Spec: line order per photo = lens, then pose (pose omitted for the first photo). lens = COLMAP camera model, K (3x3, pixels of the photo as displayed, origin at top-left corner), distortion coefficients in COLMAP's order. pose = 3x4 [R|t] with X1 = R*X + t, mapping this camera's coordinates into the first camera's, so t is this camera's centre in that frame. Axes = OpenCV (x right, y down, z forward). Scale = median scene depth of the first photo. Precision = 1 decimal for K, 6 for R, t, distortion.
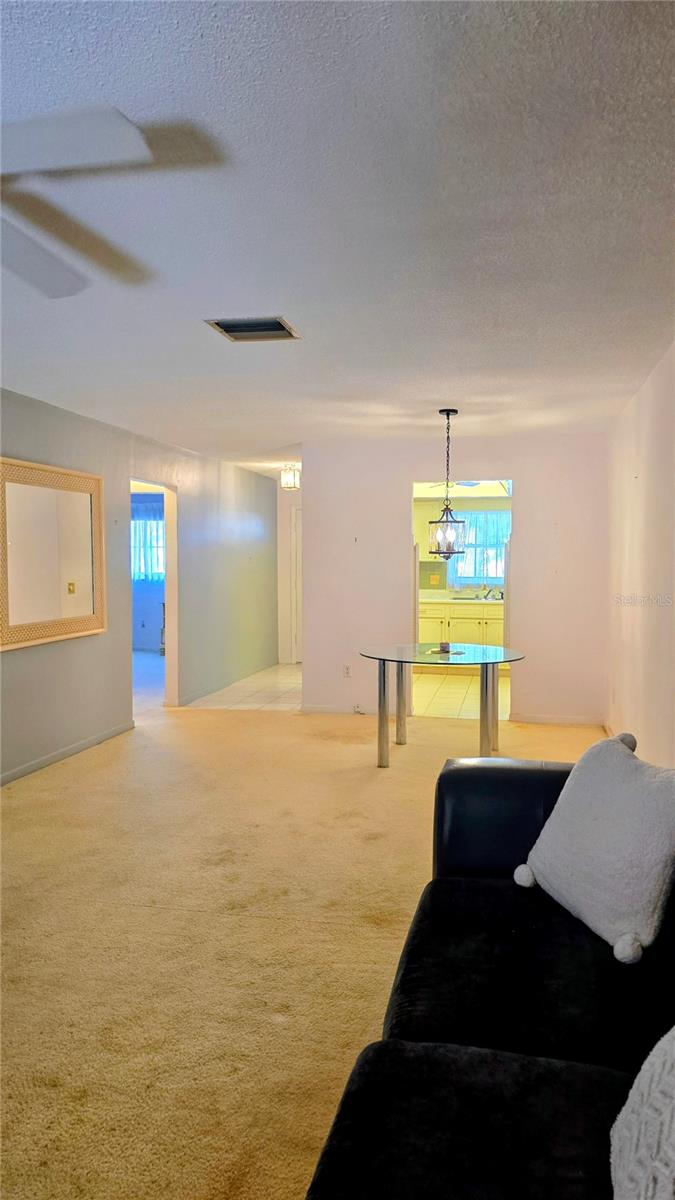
lens RADIAL K [[833.7, 0, 338.3], [0, 833.7, 577.9], [0, 0, 1]] dist [0.085261, -0.084209]
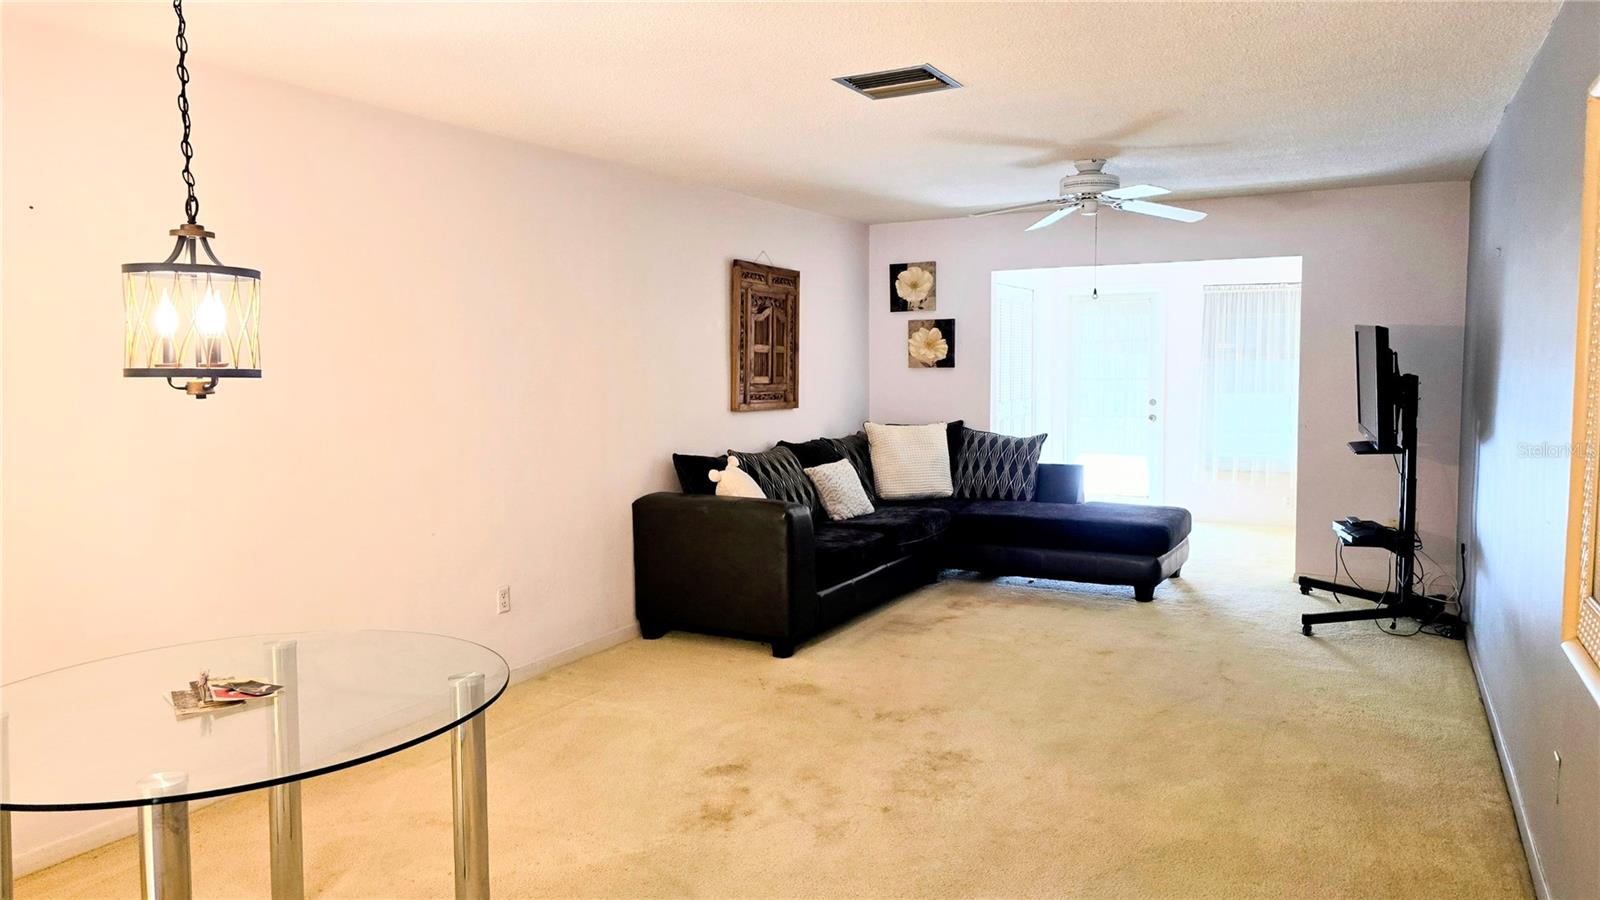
lens RADIAL K [[1056.8, 0, 802.2], [0, 1056.8, 432.8], [0, 0, 1]] dist [0.094309, -0.130014]
pose [[-0.959449, -0.008959, 0.281740, -0.194918], [0.018114, 0.995469, 0.093340, -0.040766], [-0.281300, 0.094659, -0.954940, 1.319238]]
